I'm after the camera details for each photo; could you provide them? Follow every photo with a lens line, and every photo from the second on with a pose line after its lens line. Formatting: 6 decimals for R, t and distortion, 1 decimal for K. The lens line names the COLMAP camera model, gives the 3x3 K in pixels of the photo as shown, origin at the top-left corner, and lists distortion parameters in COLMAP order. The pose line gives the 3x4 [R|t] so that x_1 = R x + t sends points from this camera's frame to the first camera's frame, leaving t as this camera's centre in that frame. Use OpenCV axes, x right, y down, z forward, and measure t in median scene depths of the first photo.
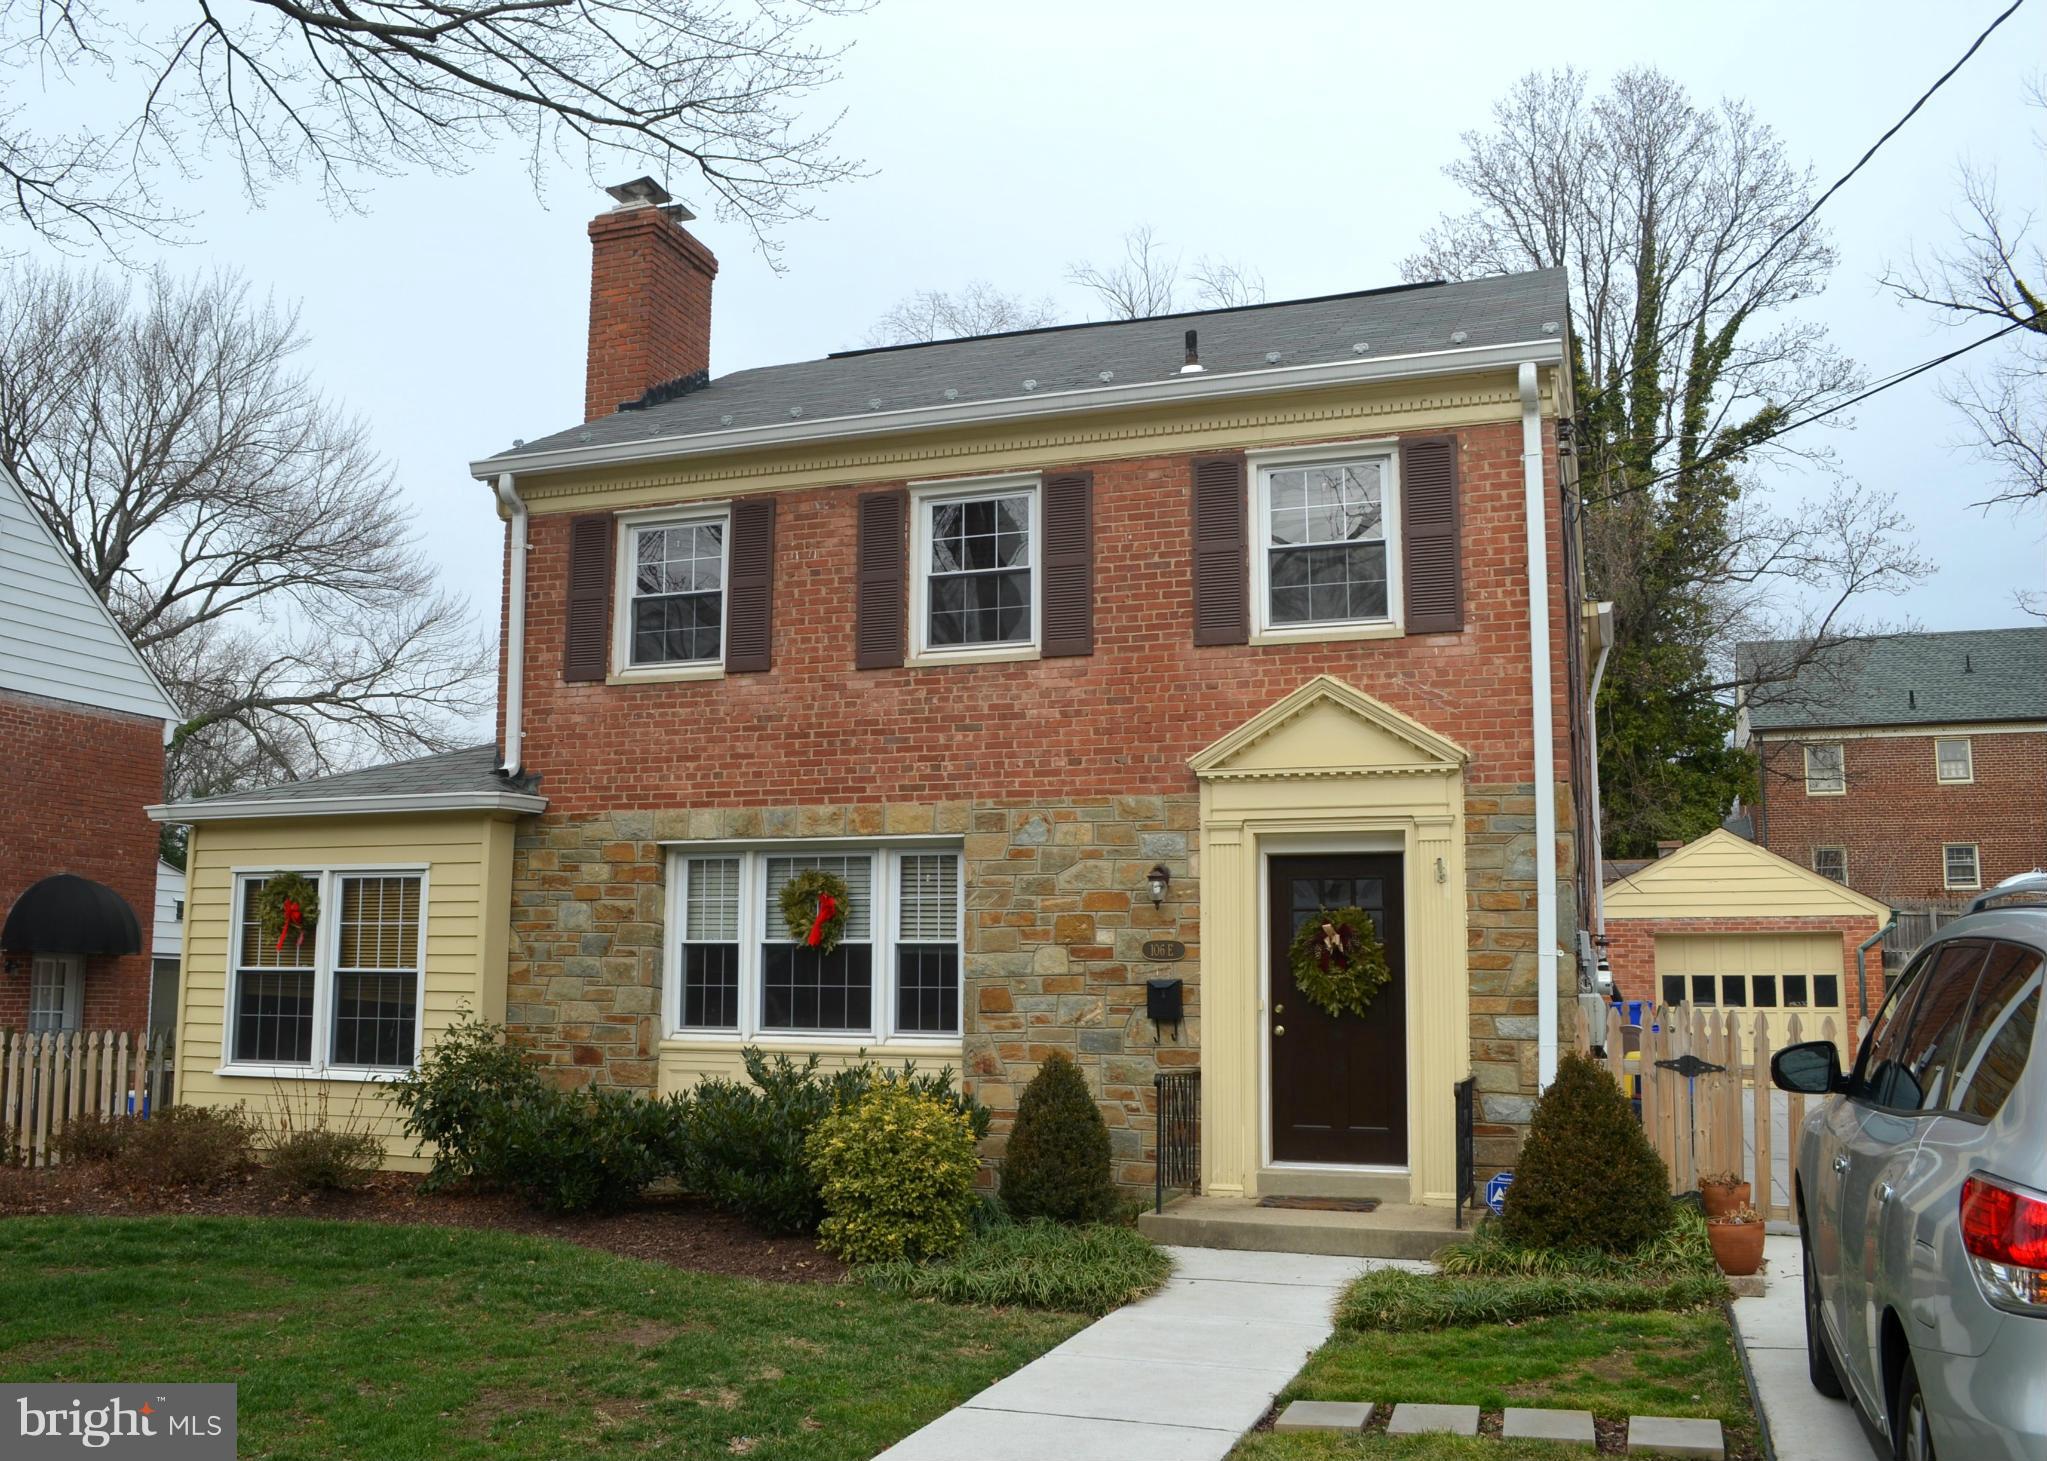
lens RADIAL K [[1809.6, 0, 950.1], [0, 1809.6, 734.7], [0, 0, 1]] dist [-0.079596, 0.010904]
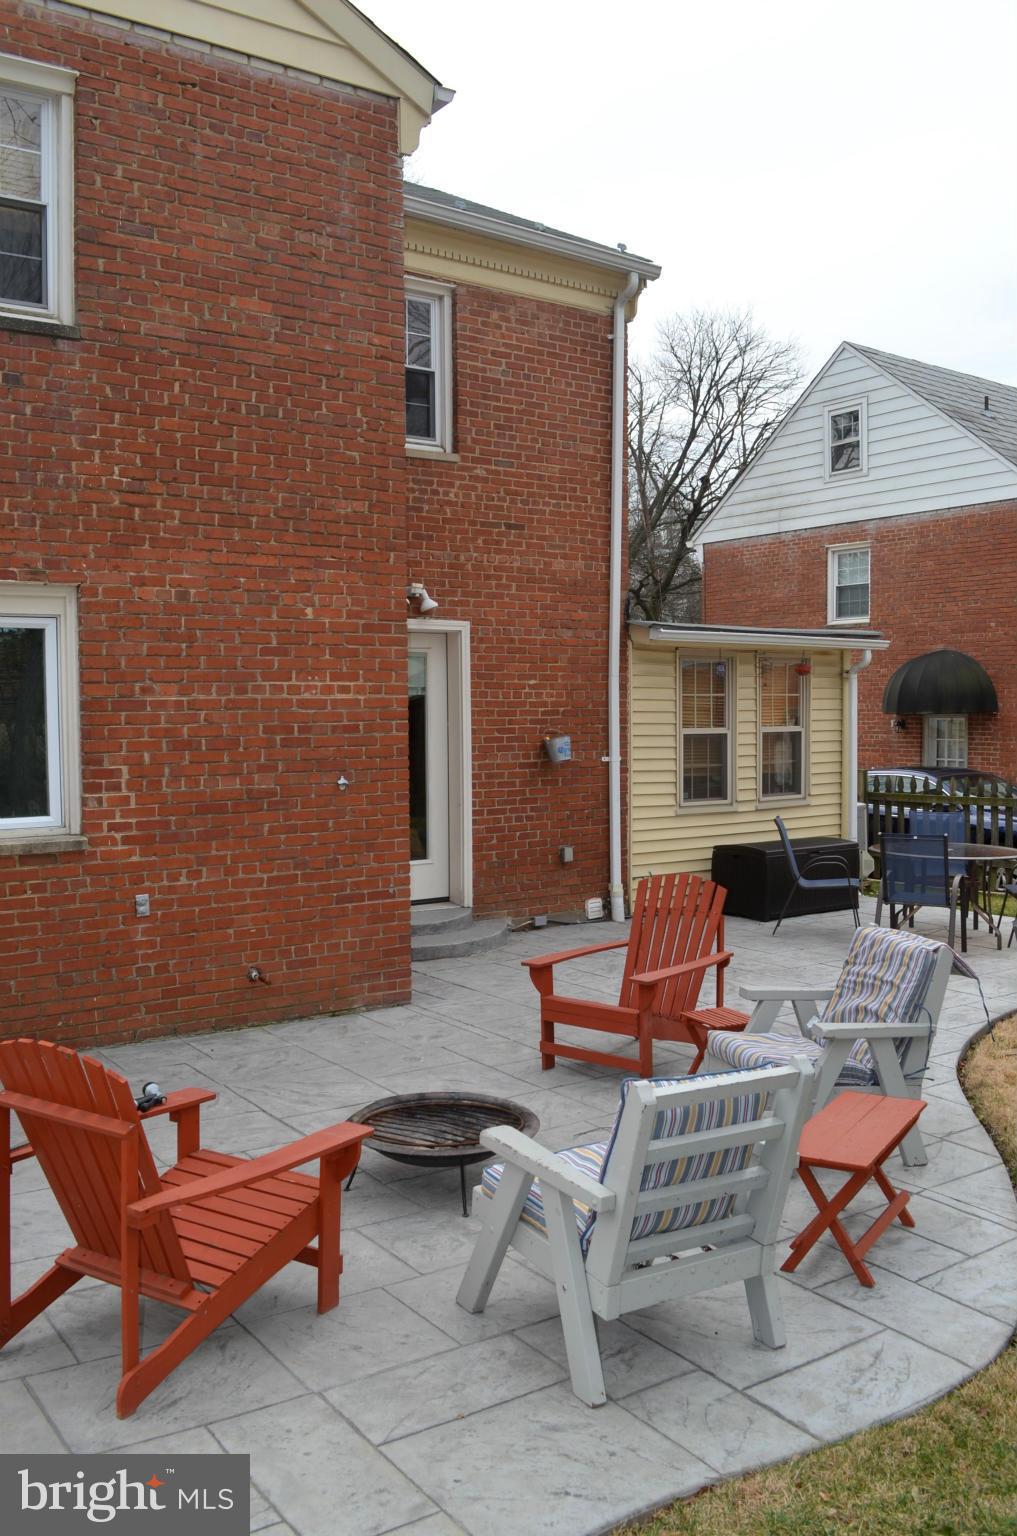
lens RADIAL K [[1272.2, 0, 508.5], [0, 1272.2, 768.0], [0, 0, 1]] dist [-0.076695, 0.006657]
pose [[-0.567881, 0.027143, -0.822663, 0.610417], [0.109987, 0.992995, -0.043161, 0.252059], [0.815729, -0.114992, -0.566888, 1.892163]]
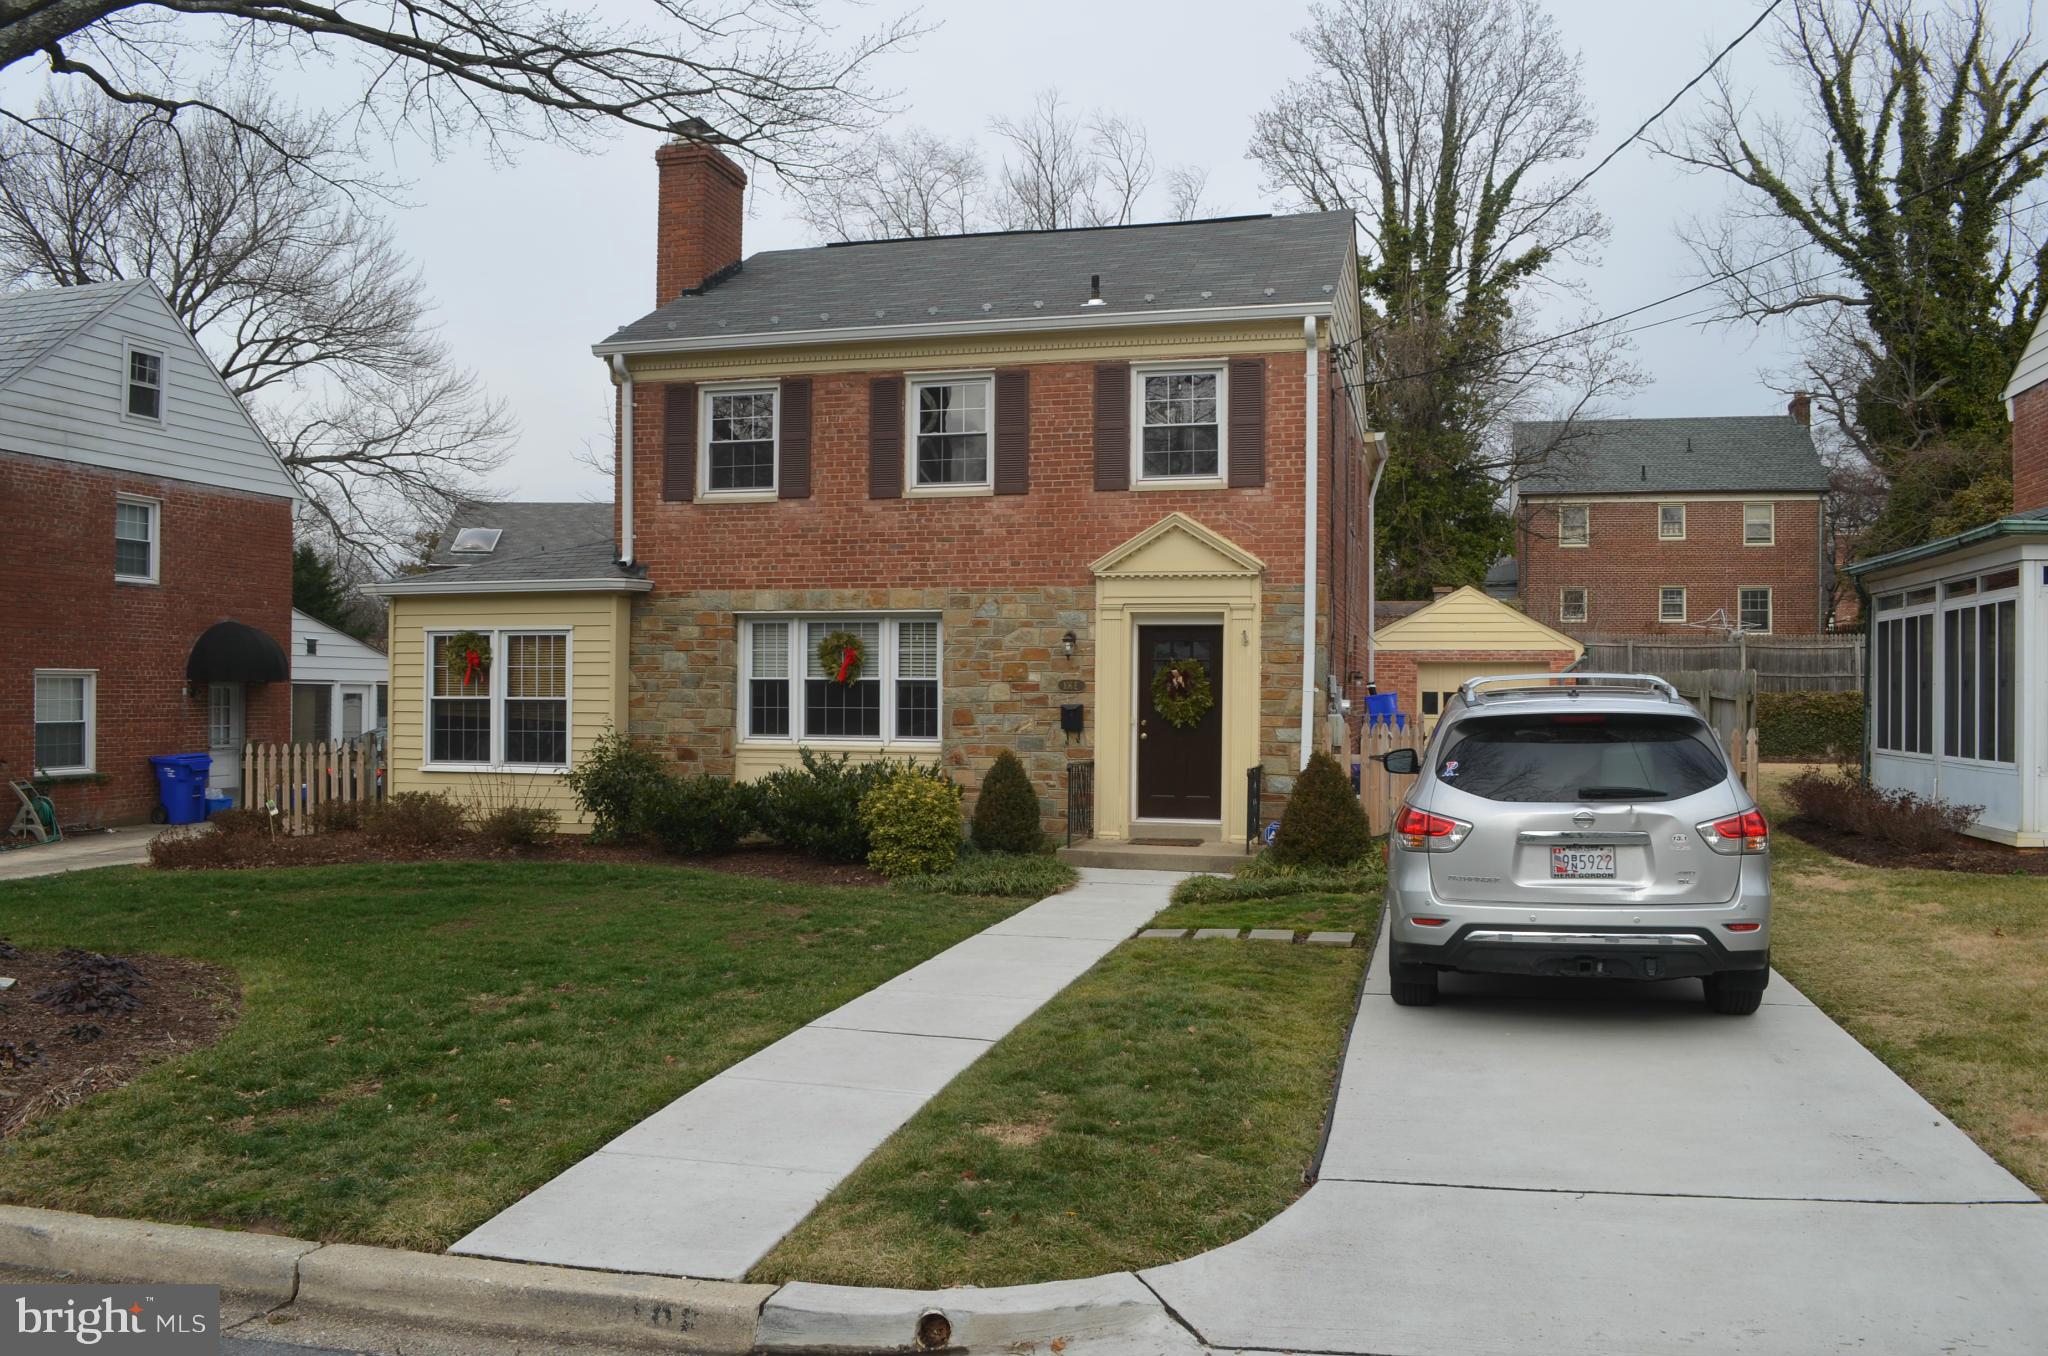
lens RADIAL K [[1696.2, 0, 1024.0], [0, 1696.2, 678.0], [0, 0, 1]] dist [-0.076695, 0.006657]
pose [[0.994211, -0.002085, 0.107422, -0.075901], [-0.012466, 0.990822, 0.134600, -0.079566], [-0.106717, -0.135160, 0.985060, -0.417506]]
